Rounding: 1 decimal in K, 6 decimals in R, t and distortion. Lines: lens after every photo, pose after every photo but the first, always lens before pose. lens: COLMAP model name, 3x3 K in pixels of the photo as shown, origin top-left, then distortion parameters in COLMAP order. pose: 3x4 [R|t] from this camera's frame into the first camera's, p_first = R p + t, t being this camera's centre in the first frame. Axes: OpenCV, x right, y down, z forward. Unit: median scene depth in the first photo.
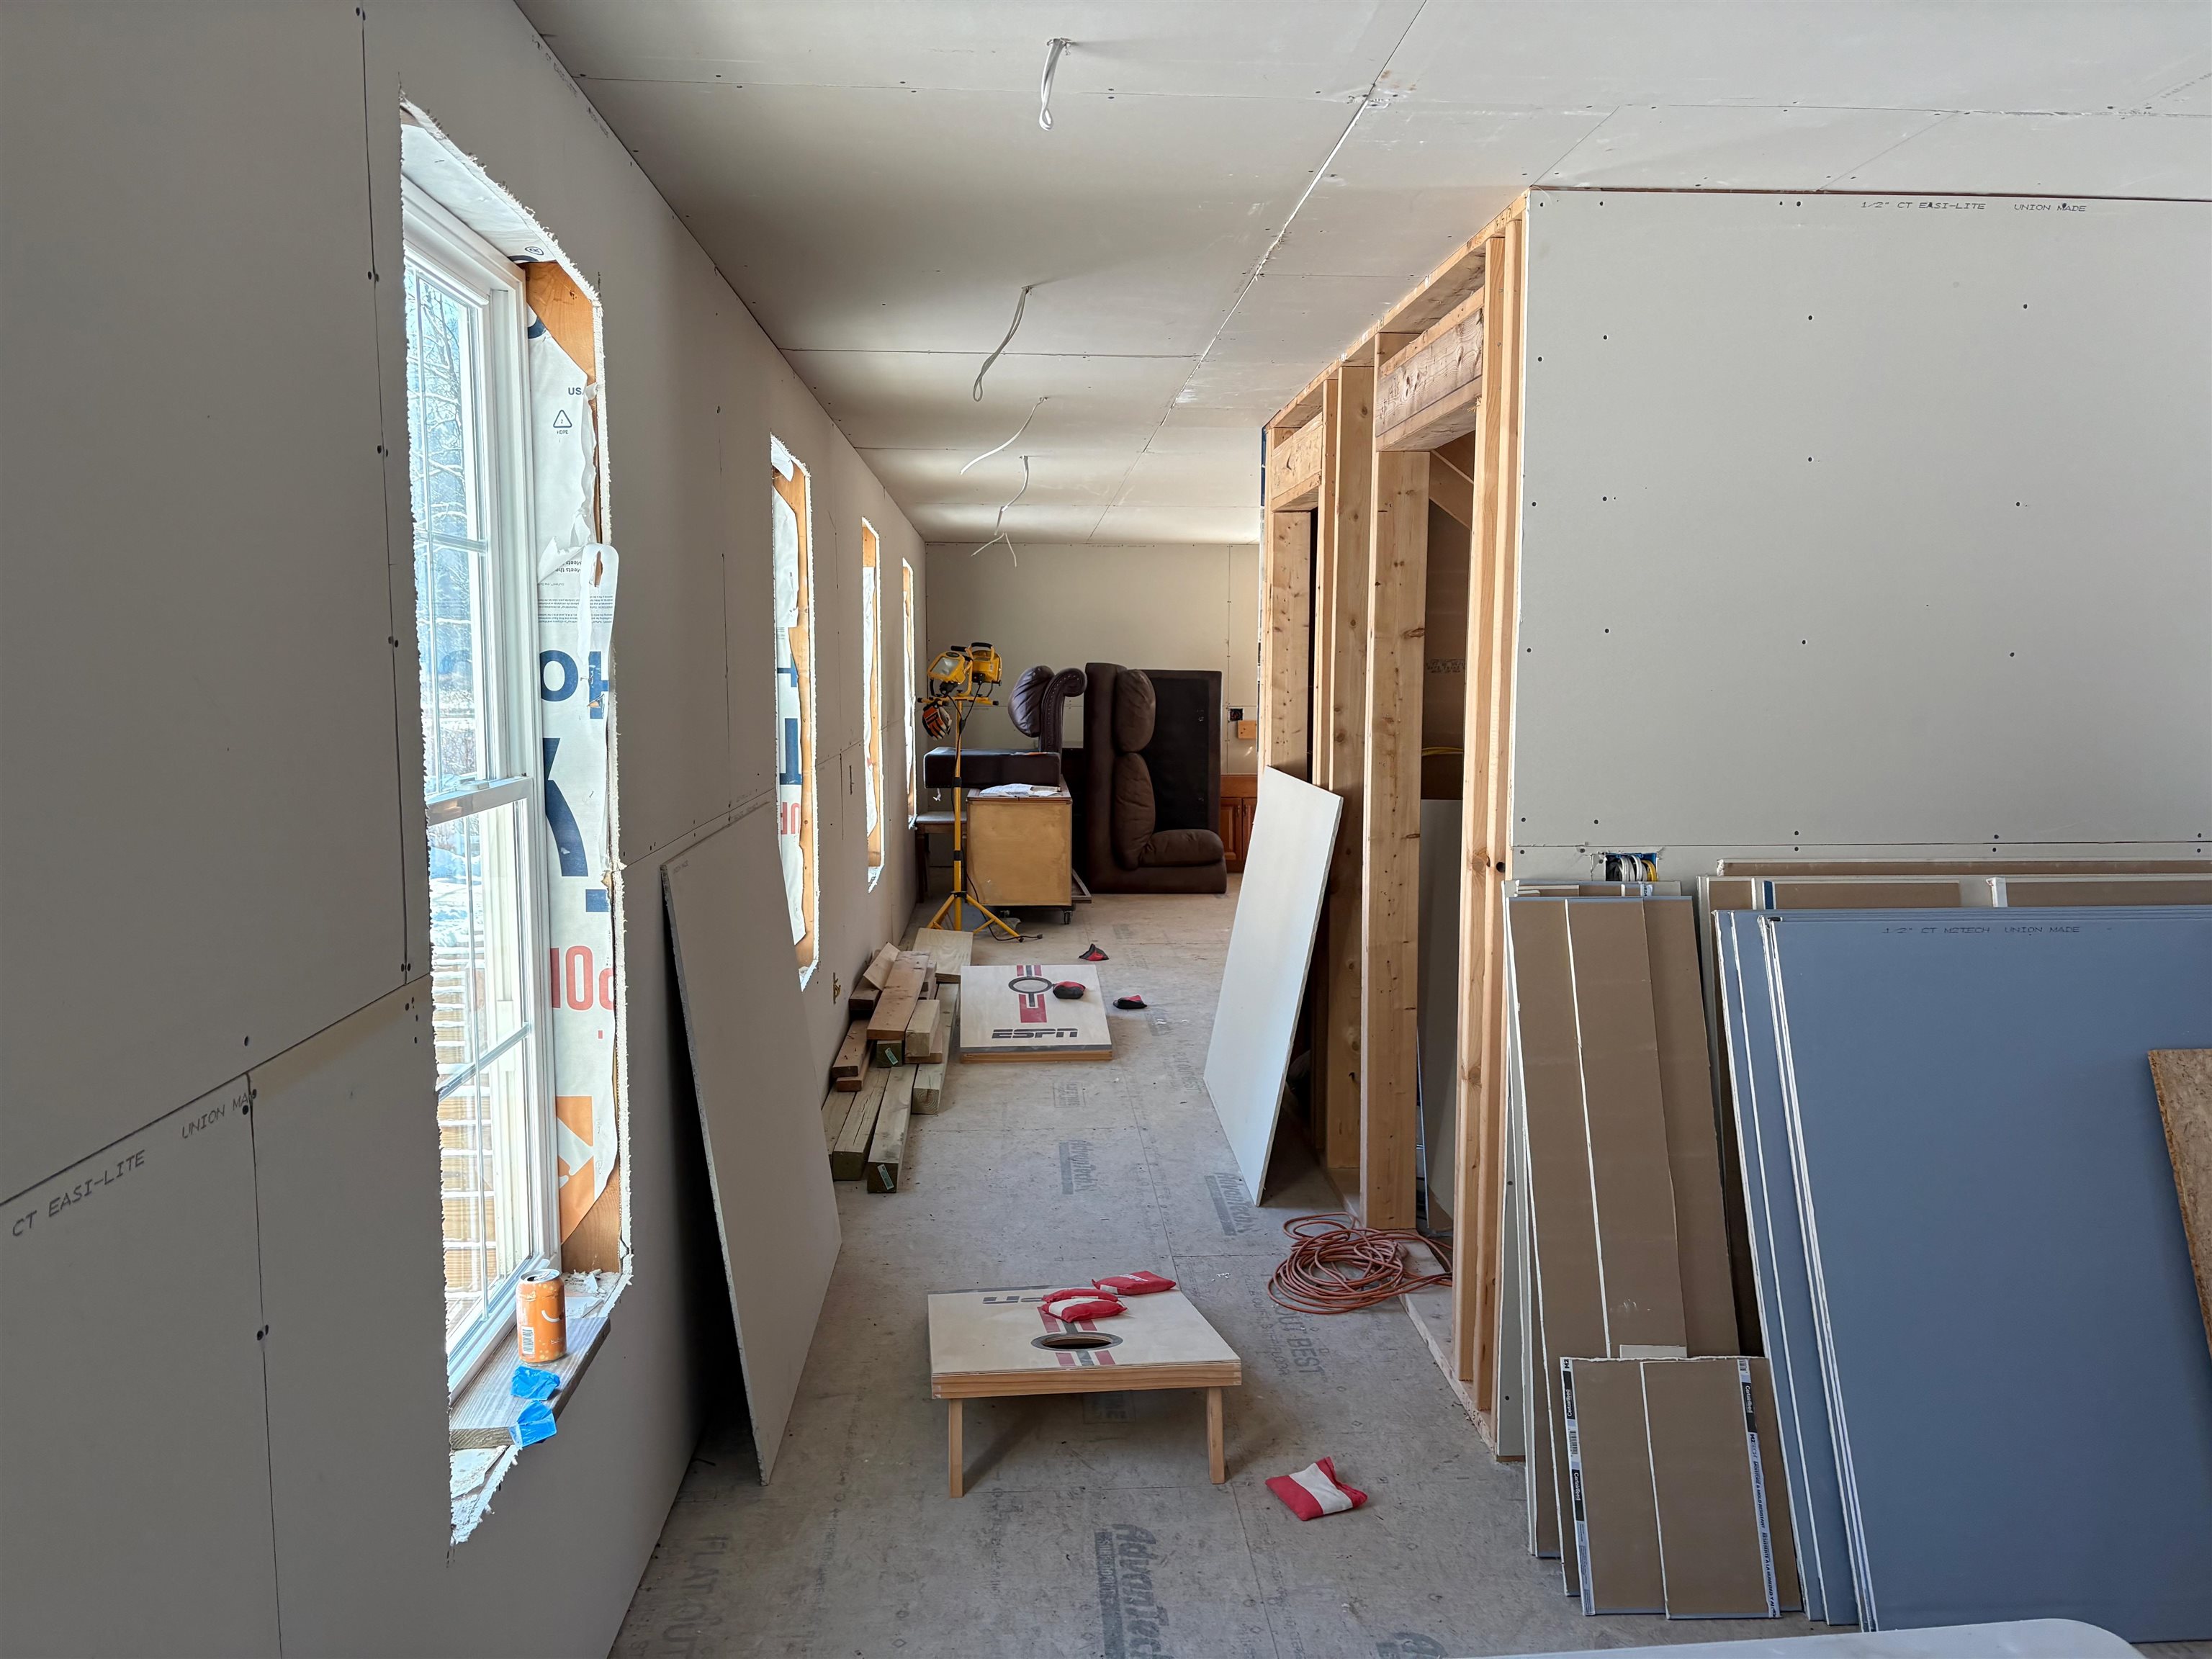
lens RADIAL K [[1674.9, 0, 1107.2], [0, 1674.9, 834.0], [0, 0, 1]] dist [0.011039, 0.000070]
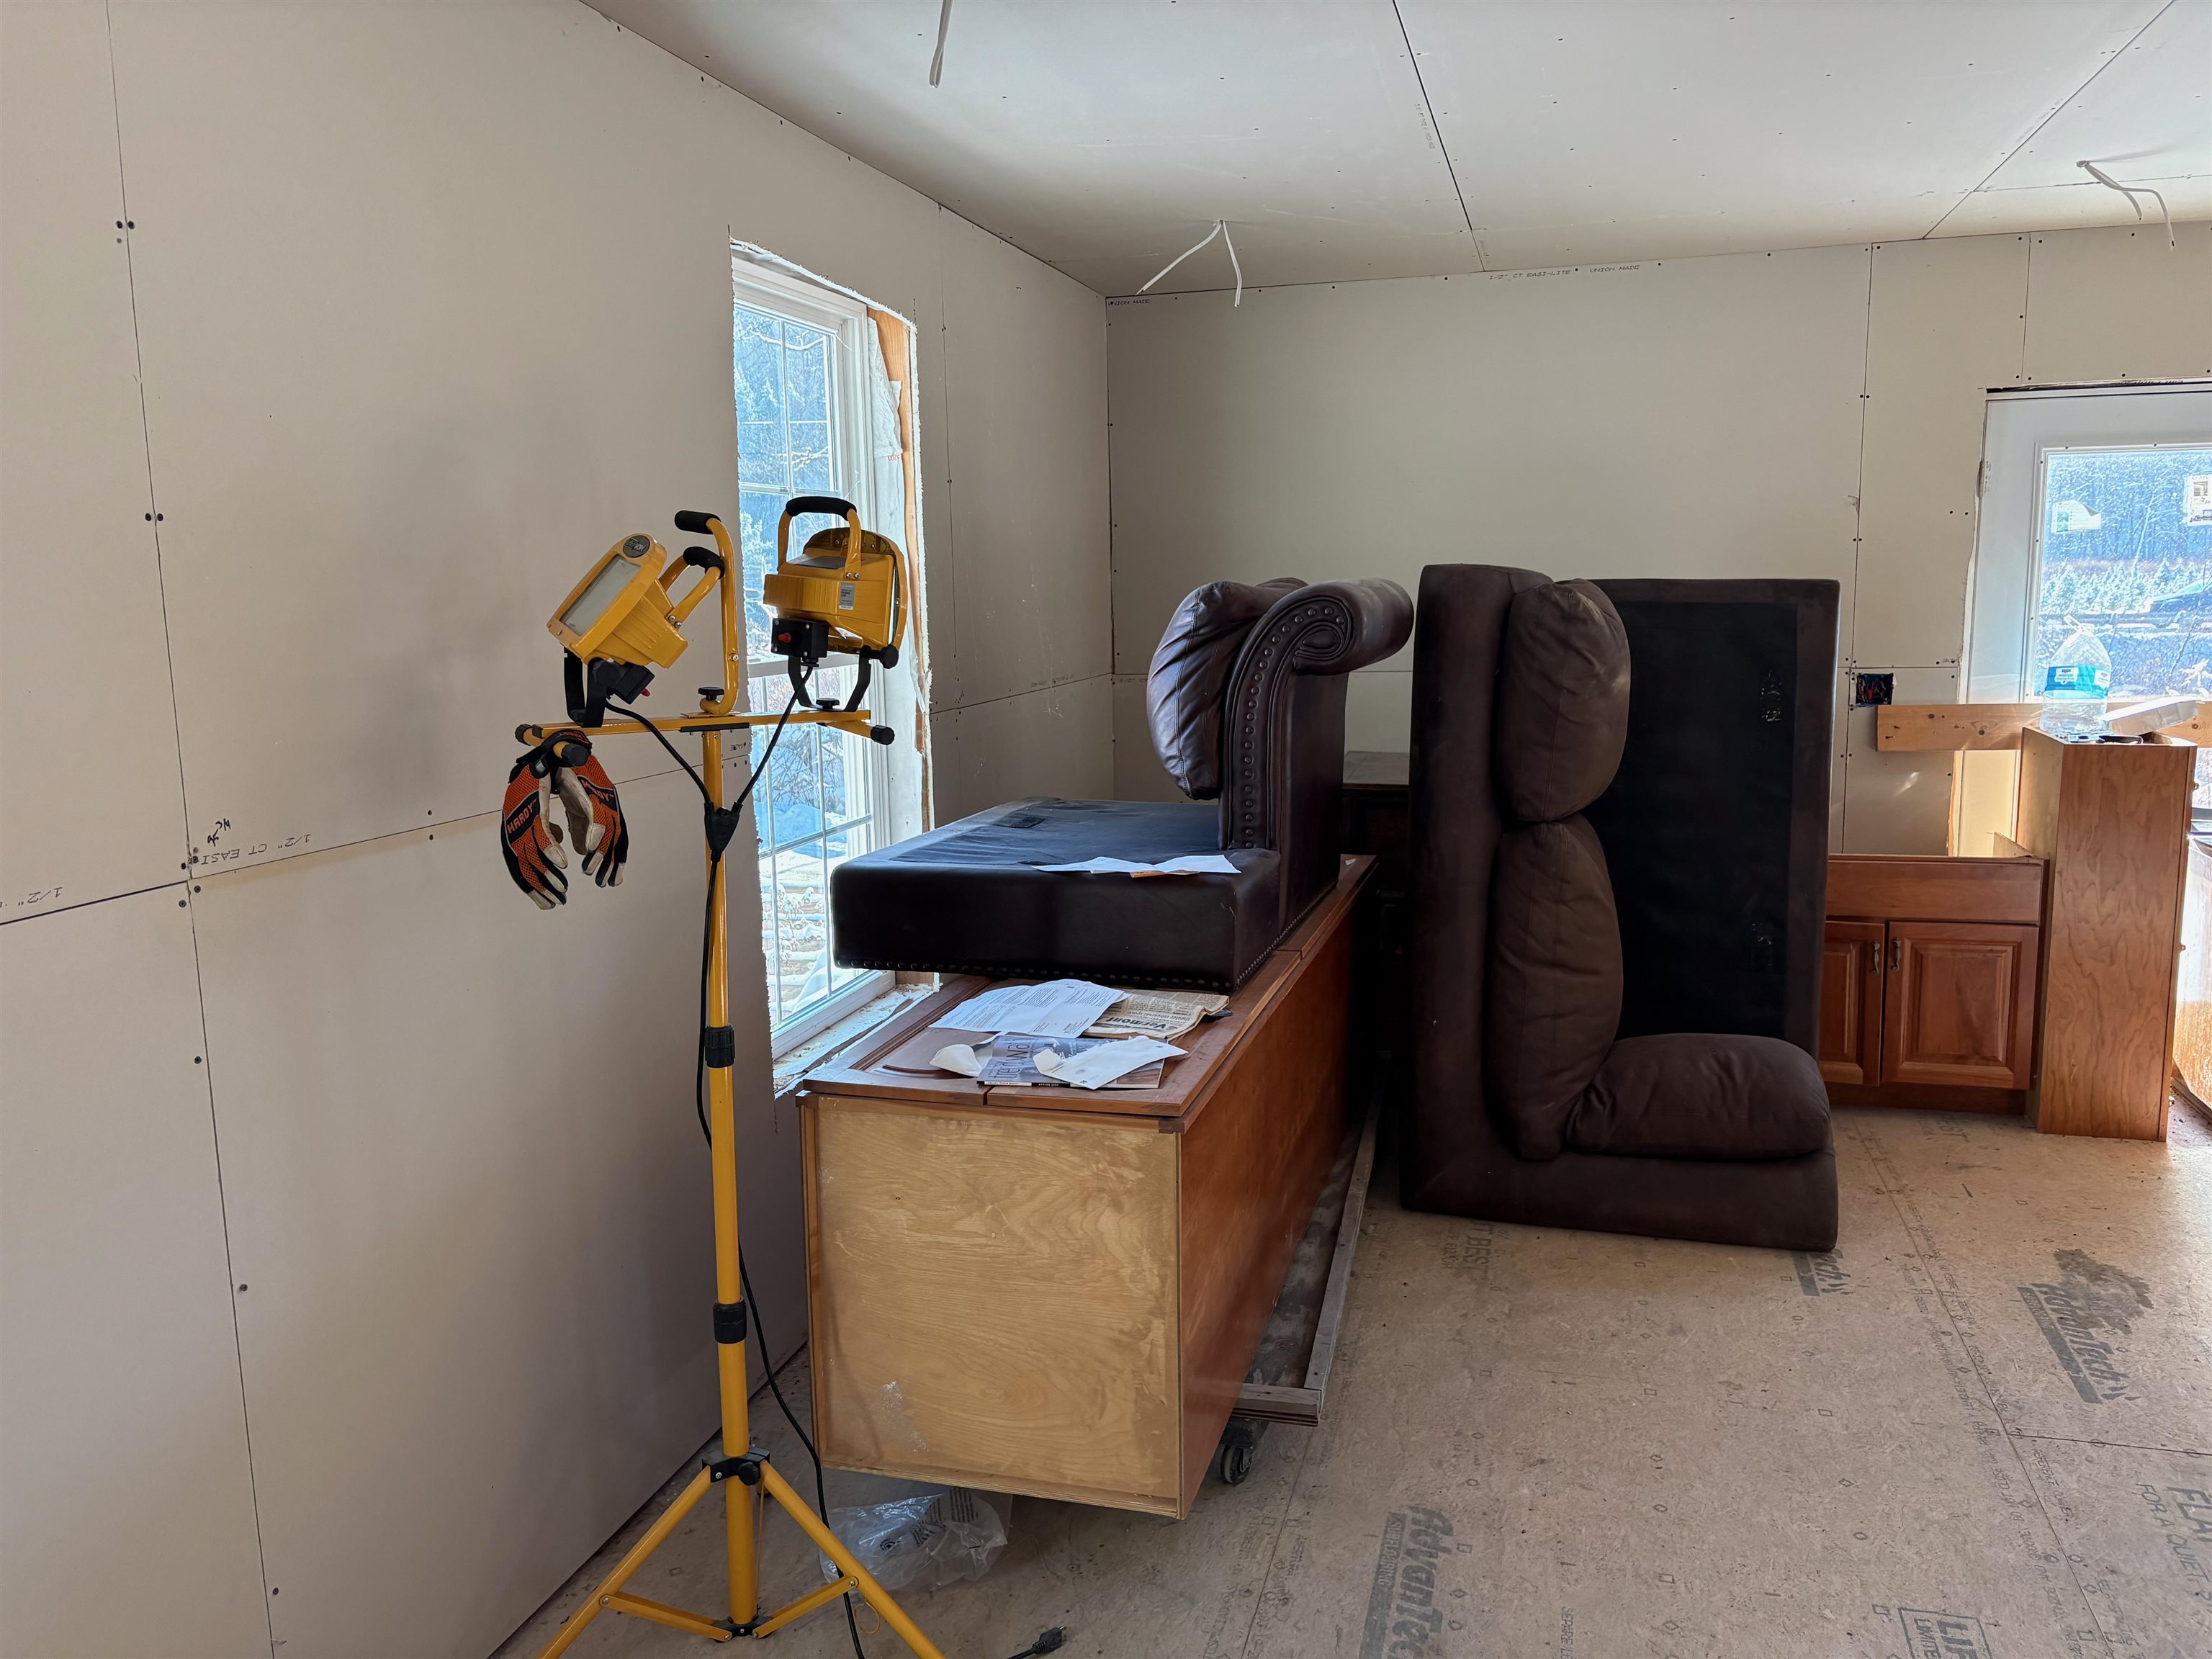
lens RADIAL K [[1674.9, 0, 1105.6], [0, 1674.9, 821.3], [0, 0, 1]] dist [0.011039, 0.000070]
pose [[0.944580, 0.026601, -0.327203, 0.041359], [-0.010840, 0.998695, 0.049900, -0.065267], [0.328104, -0.043588, 0.943636, 0.643759]]
